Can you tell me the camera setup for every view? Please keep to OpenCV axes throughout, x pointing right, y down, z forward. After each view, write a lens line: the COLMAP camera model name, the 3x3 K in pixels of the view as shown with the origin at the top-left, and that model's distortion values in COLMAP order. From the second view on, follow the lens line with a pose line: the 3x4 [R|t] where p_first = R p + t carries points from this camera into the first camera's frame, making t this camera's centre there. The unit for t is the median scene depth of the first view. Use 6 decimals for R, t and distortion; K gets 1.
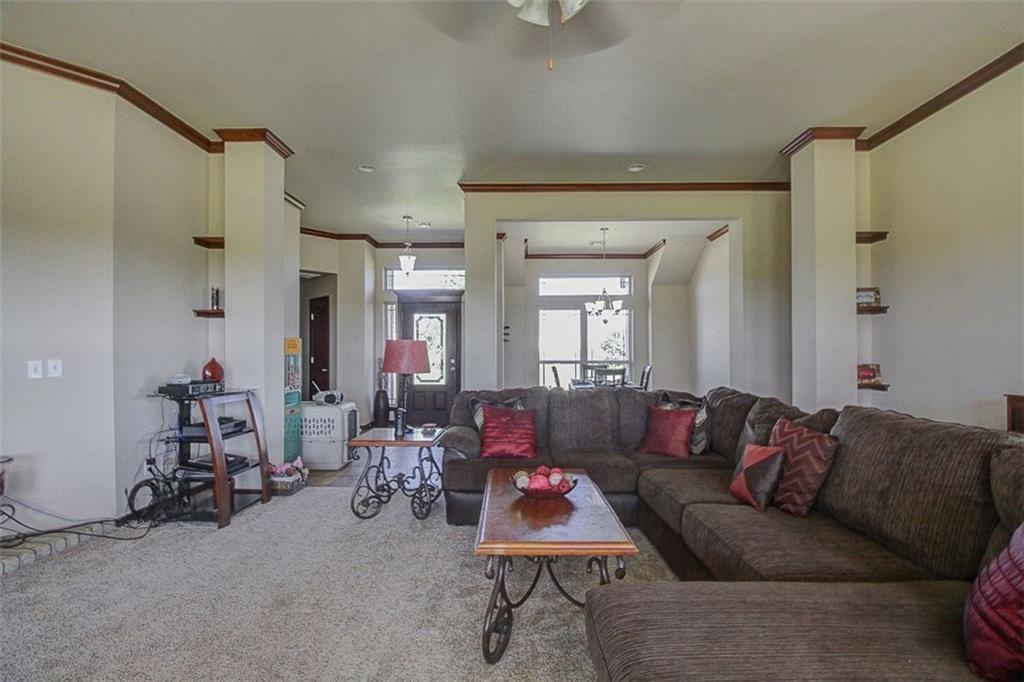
lens RADIAL K [[474.9, 0, 514.5], [0, 474.9, 352.1], [0, 0, 1]] dist [0.000962, -0.012111]
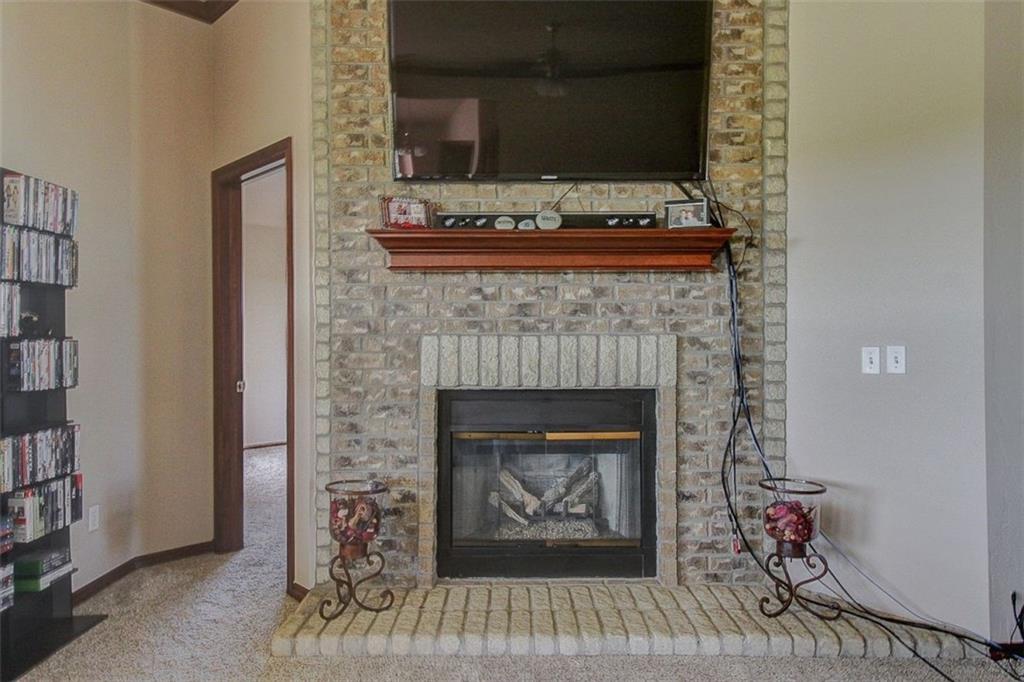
lens RADIAL K [[661.2, 0, 512.0], [0, 661.2, 341.0], [0, 0, 1]] dist [0.018612, -0.001871]
pose [[0.007547, 0.000874, -0.999971, -0.073662], [0.004280, 0.999990, 0.000907, 0.004831], [0.999962, -0.004287, 0.007543, 0.387382]]
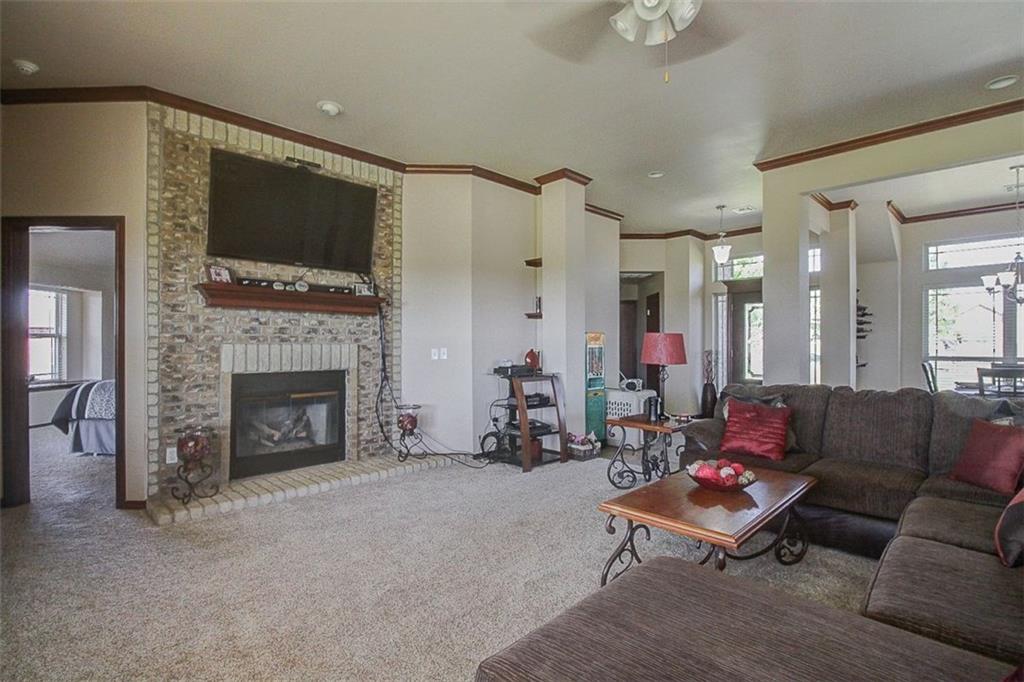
lens RADIAL K [[481.9, 0, 511.6], [0, 481.9, 346.0], [0, 0, 1]] dist [0.002864, -0.012602]
pose [[0.711980, 0.001443, -0.702198, 0.290552], [0.000116, 0.999998, 0.002173, 0.001061], [0.702200, -0.001629, 0.711978, -0.017471]]
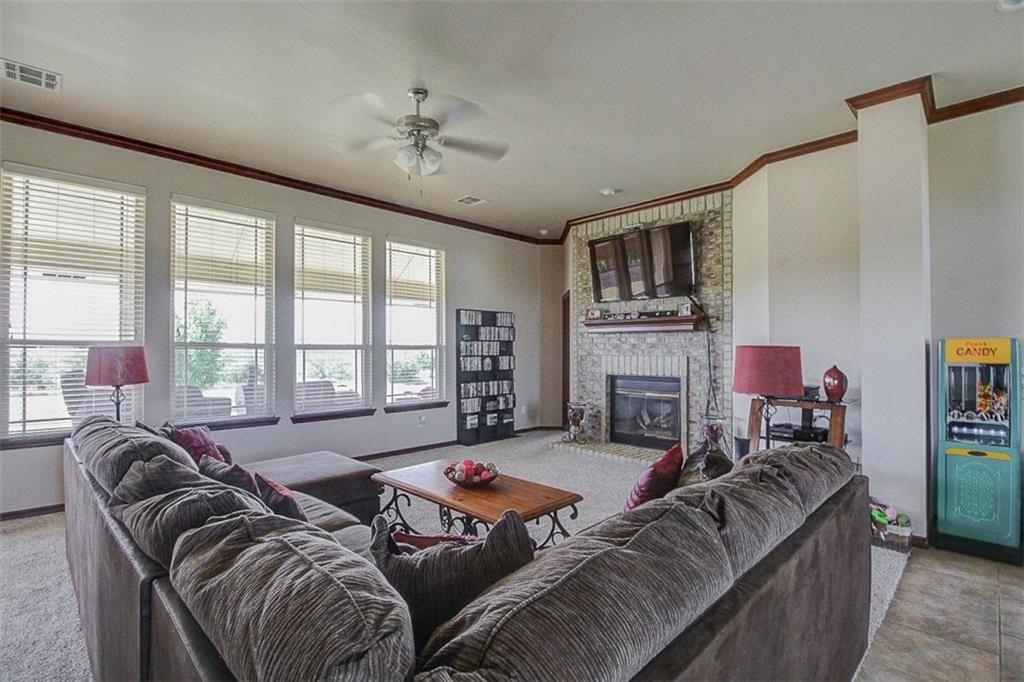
lens RADIAL K [[481.9, 0, 511.6], [0, 481.9, 346.0], [0, 0, 1]] dist [0.002864, -0.012602]
pose [[-0.705281, -0.011131, -0.708840, 0.540787], [-0.002316, 0.999908, -0.013398, -0.012003], [0.708924, -0.007808, -0.705242, 1.249006]]
